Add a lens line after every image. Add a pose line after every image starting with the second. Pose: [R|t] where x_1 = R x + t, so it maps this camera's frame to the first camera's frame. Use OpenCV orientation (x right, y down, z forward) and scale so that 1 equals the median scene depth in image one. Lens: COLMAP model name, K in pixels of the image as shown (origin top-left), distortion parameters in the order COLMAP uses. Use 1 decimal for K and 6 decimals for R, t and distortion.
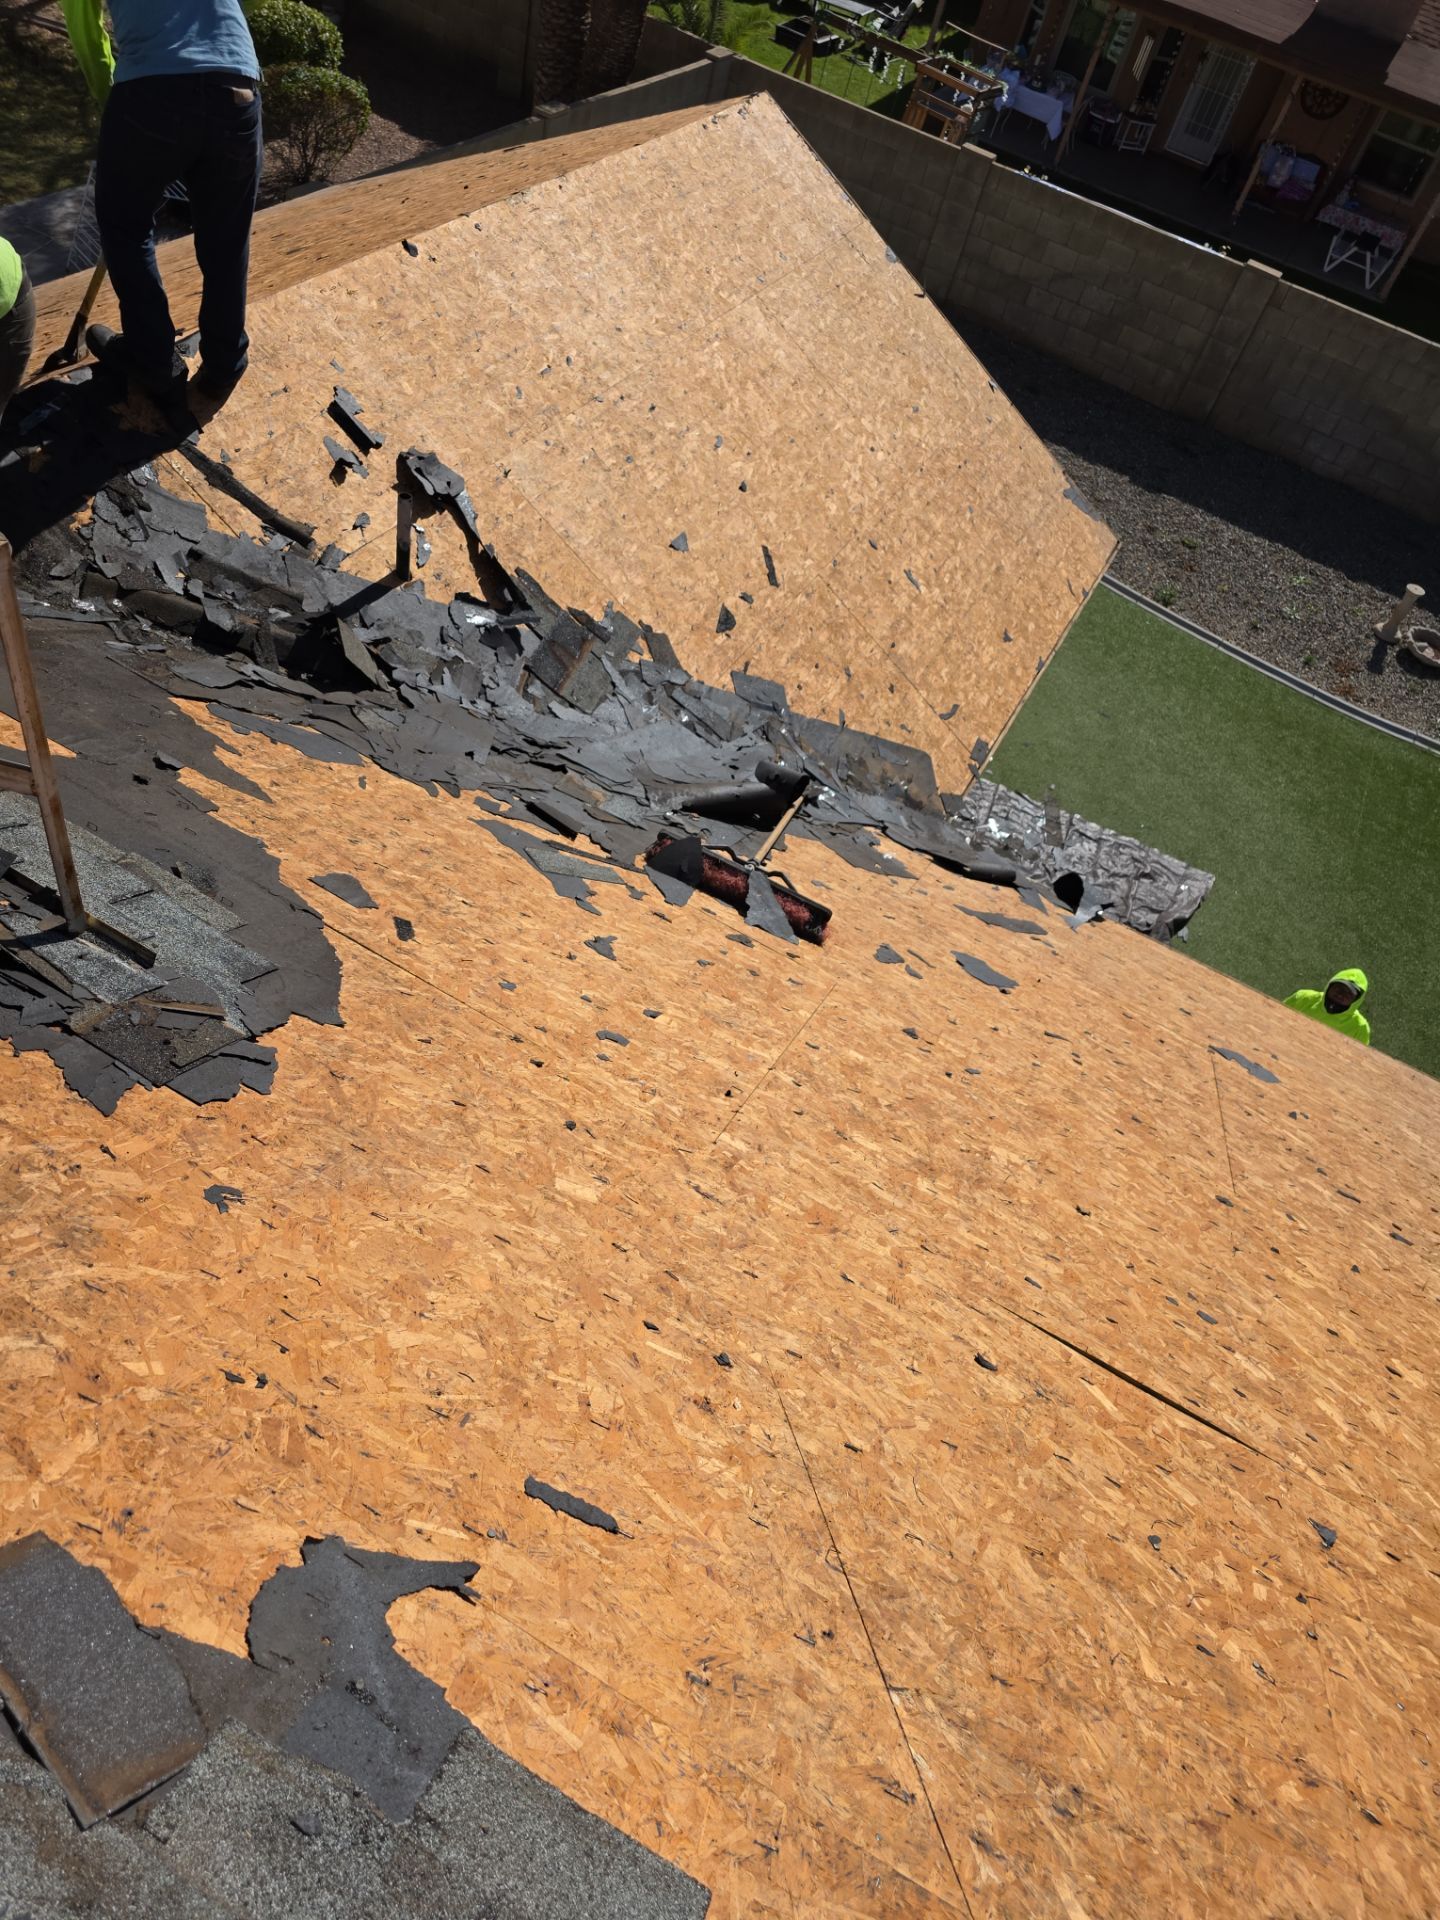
lens RADIAL K [[1257.8, 0, 662.7], [0, 1257.8, 966.3], [0, 0, 1]] dist [0.069081, -0.060341]
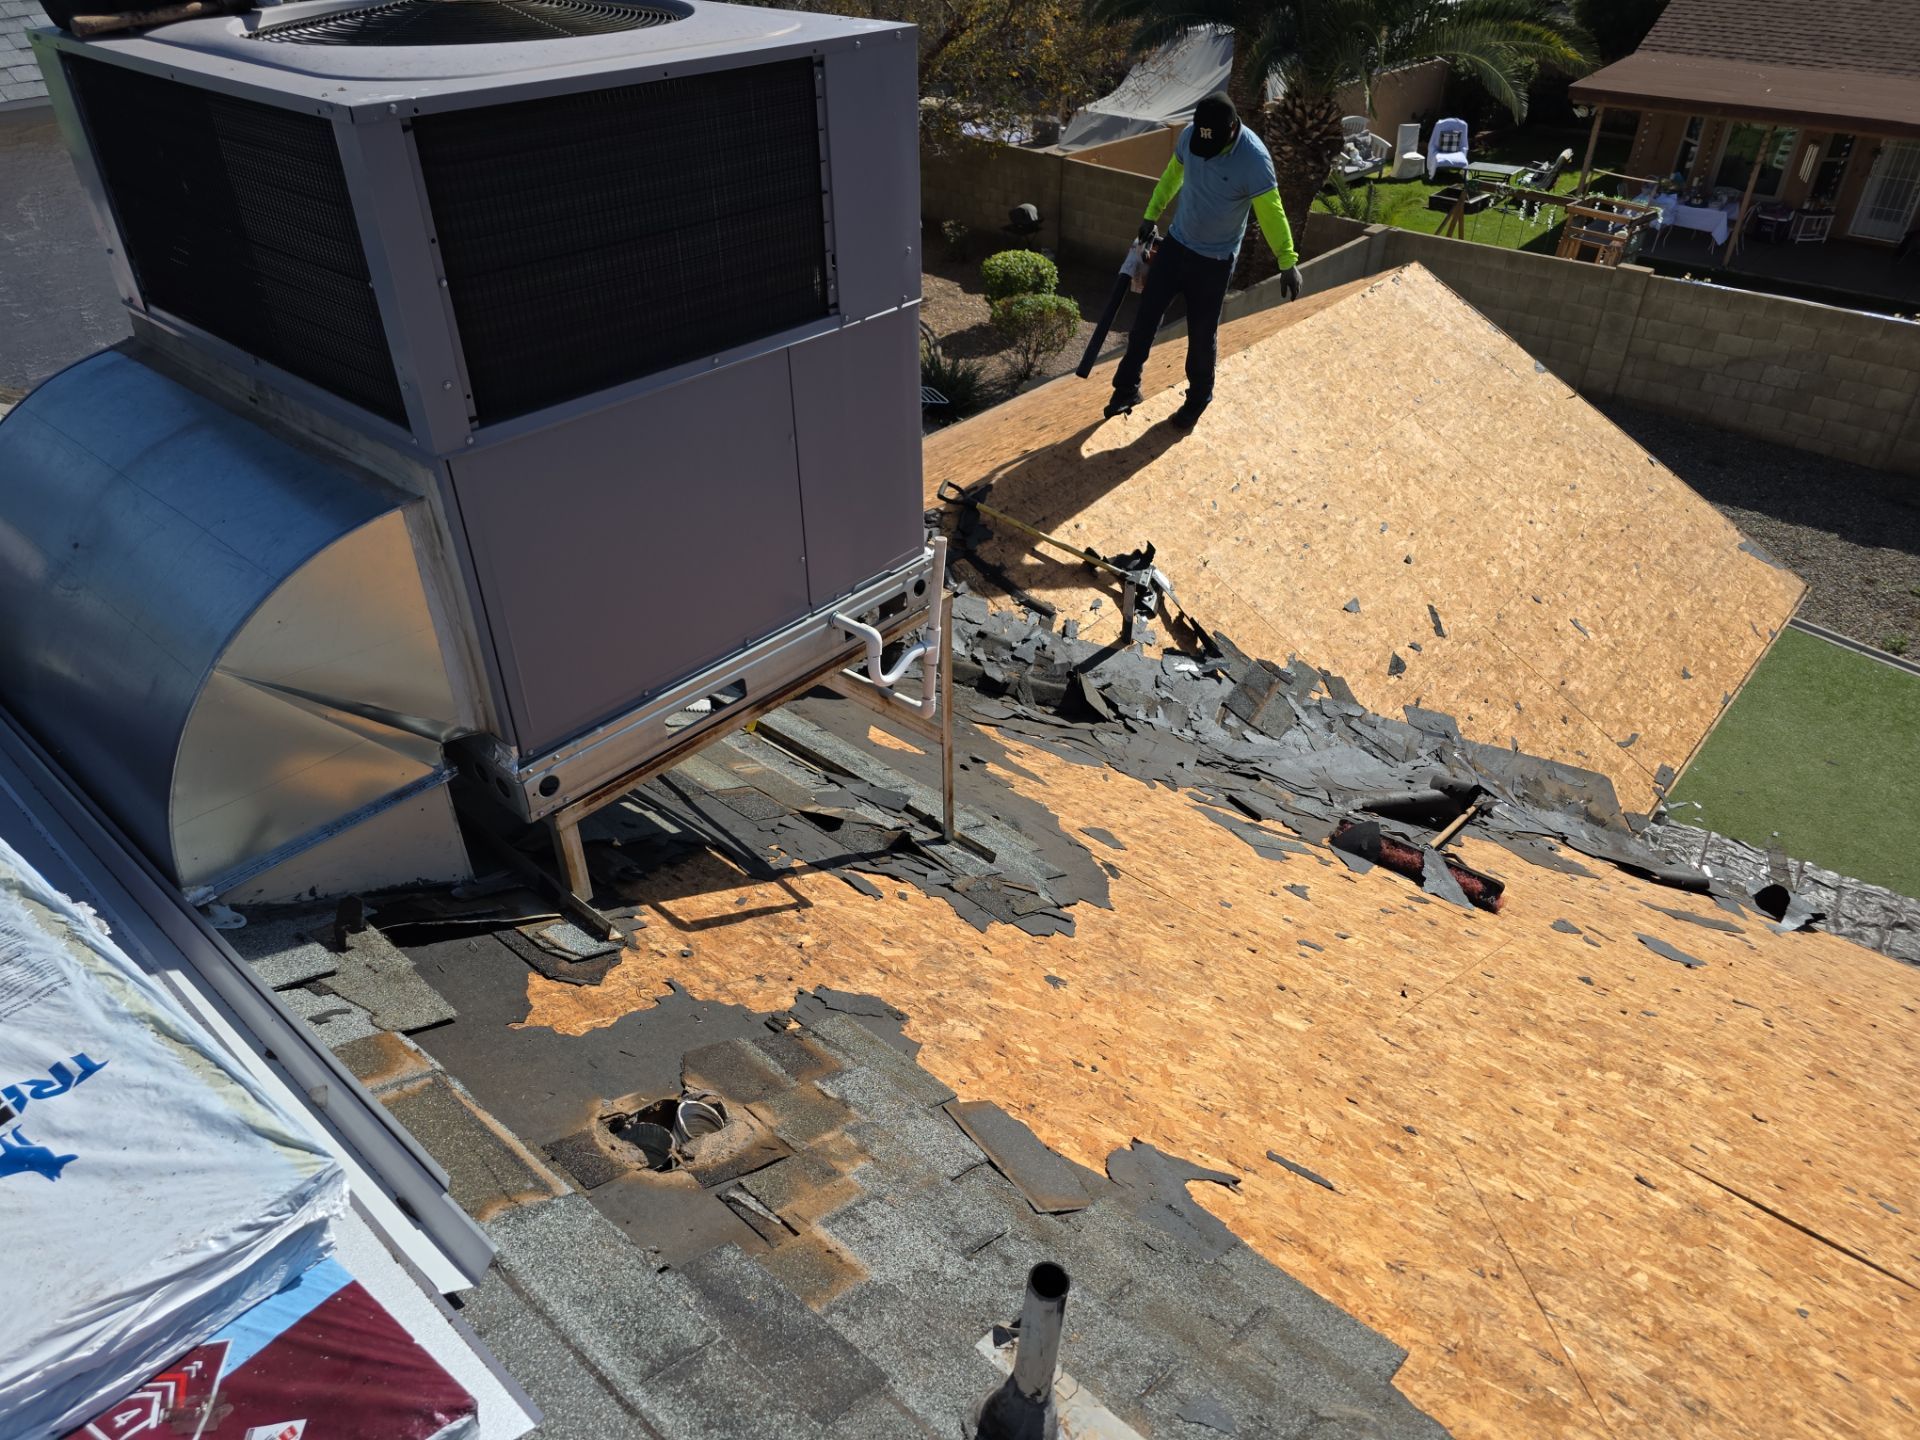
lens RADIAL K [[1257.8, 0, 923.2], [0, 1257.8, 751.0], [0, 0, 1]] dist [0.069081, -0.060341]
pose [[0.949826, -0.033481, -0.310982, -0.003583], [-0.043870, 0.970165, -0.238442, 0.103272], [0.309687, 0.240121, 0.920019, -0.197220]]
